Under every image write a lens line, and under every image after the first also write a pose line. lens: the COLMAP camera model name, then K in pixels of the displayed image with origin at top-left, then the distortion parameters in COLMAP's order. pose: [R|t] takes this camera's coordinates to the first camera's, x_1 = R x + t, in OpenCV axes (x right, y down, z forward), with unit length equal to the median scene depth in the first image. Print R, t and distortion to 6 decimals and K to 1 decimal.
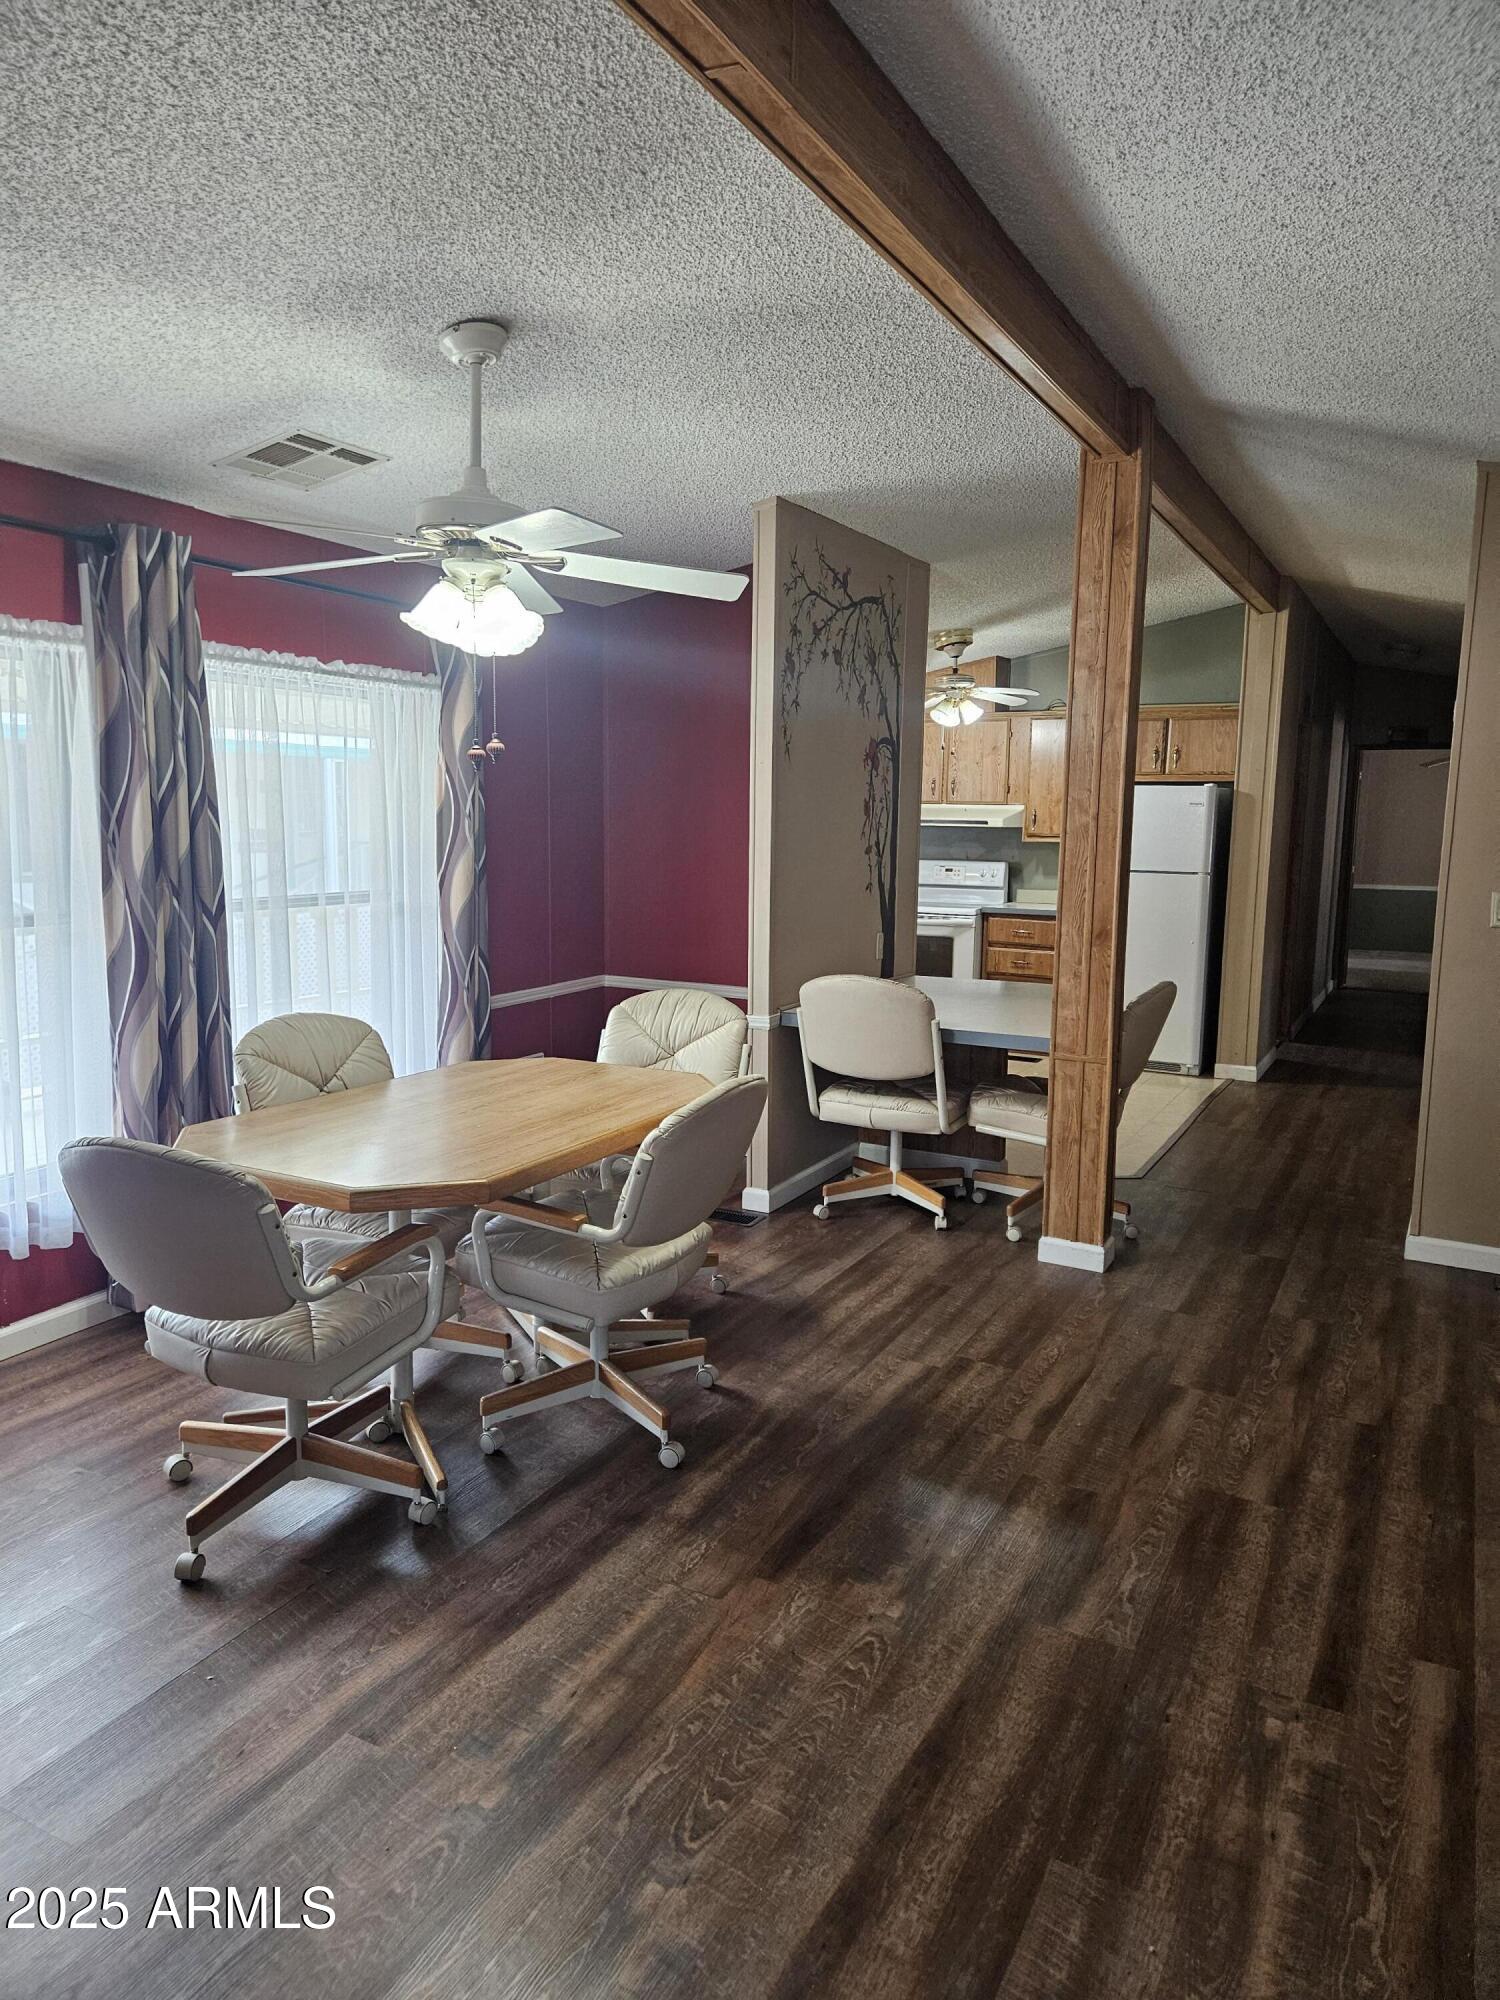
lens RADIAL K [[1336.2, 0, 736.4], [0, 1336.2, 995.0], [0, 0, 1]] dist [0.051425, -0.011397]
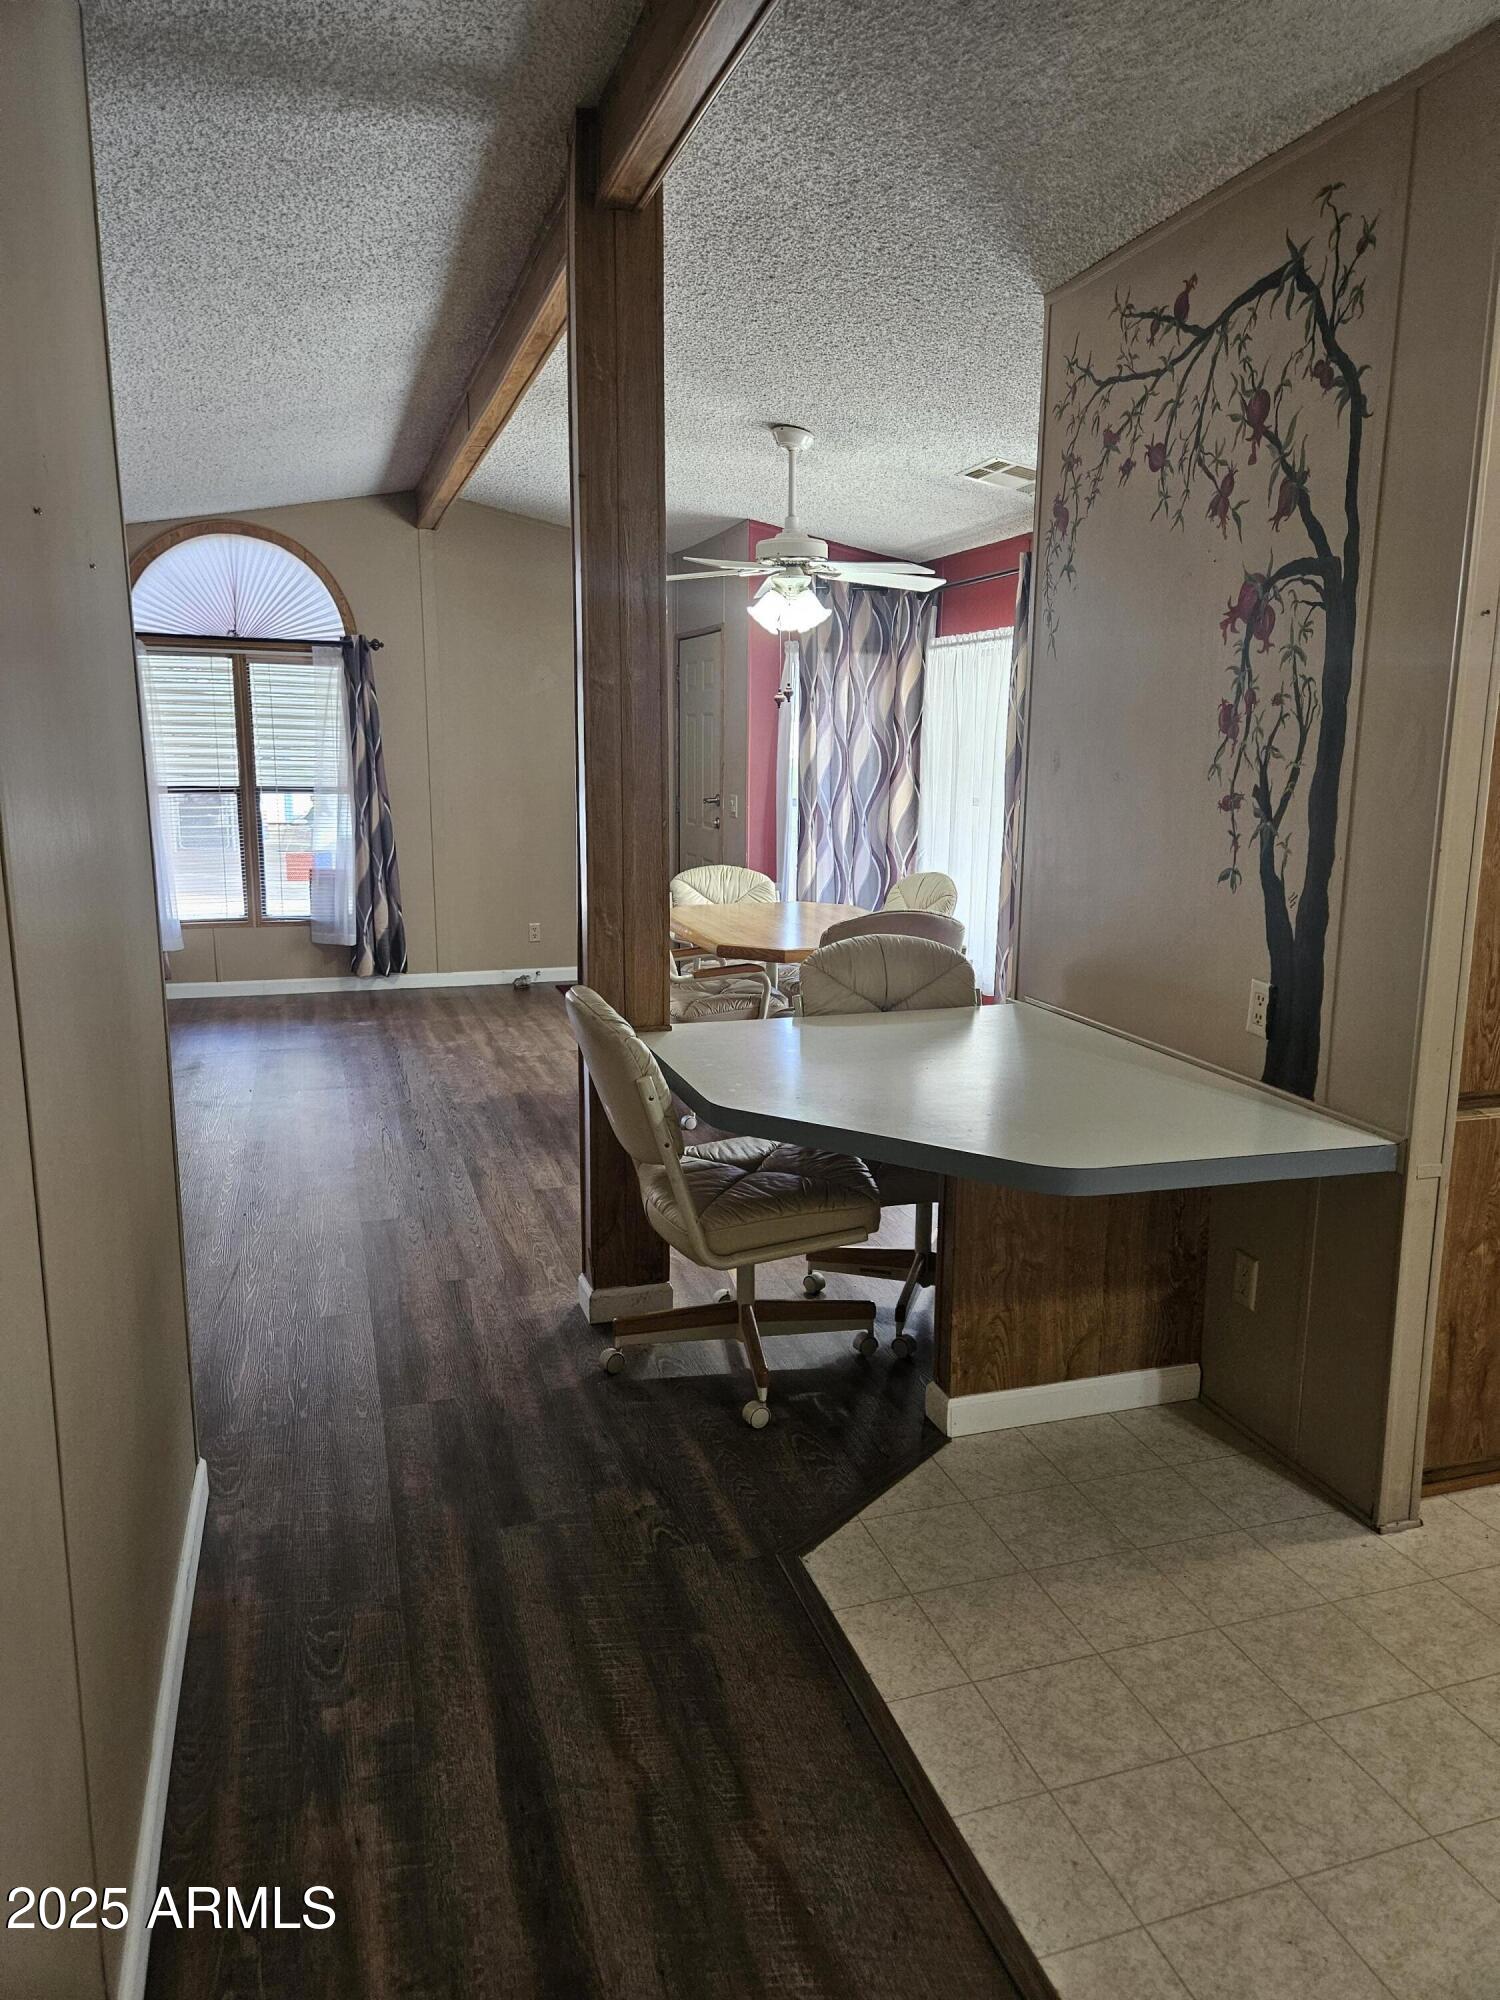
lens RADIAL K [[1336.2, 0, 756.3], [0, 1336.2, 1002.5], [0, 0, 1]] dist [0.051425, -0.011397]
pose [[-0.685921, 0.117706, -0.718093, 1.433429], [-0.125129, 0.953052, 0.275742, -0.370884], [0.716837, 0.278992, -0.638990, 2.930618]]
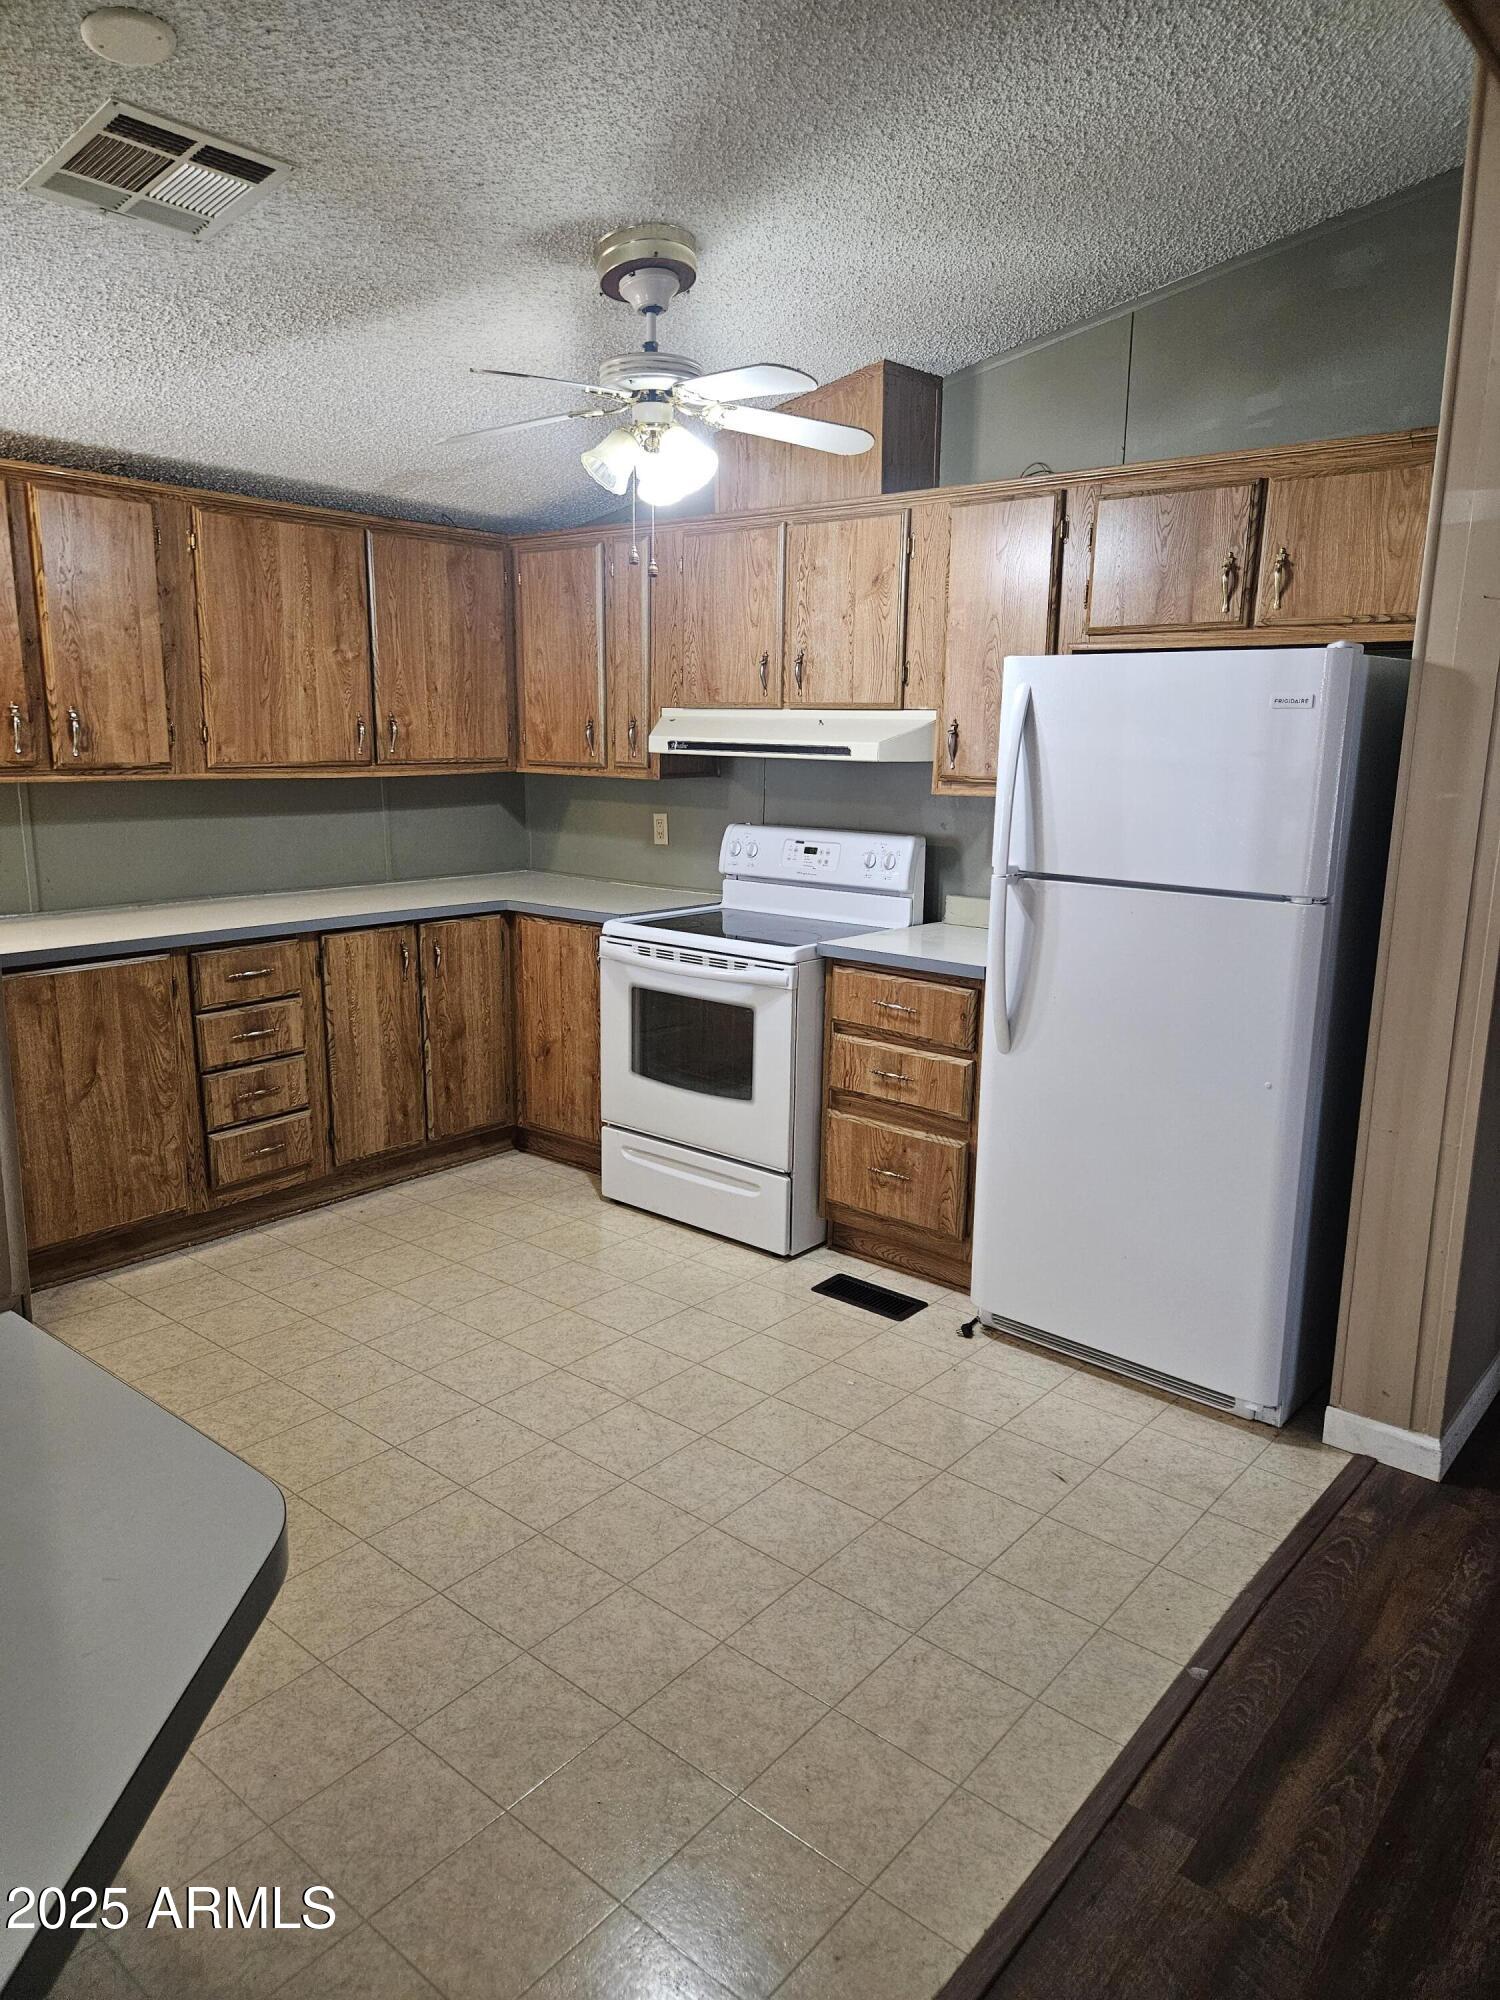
lens RADIAL K [[1336.2, 0, 759.5], [0, 1336.2, 985.7], [0, 0, 1]] dist [0.051425, -0.011397]
pose [[0.979483, 0.032541, -0.198883, 0.090105], [-0.021684, 0.998165, 0.056530, -0.027256], [0.200358, -0.051058, 0.978391, 0.201109]]
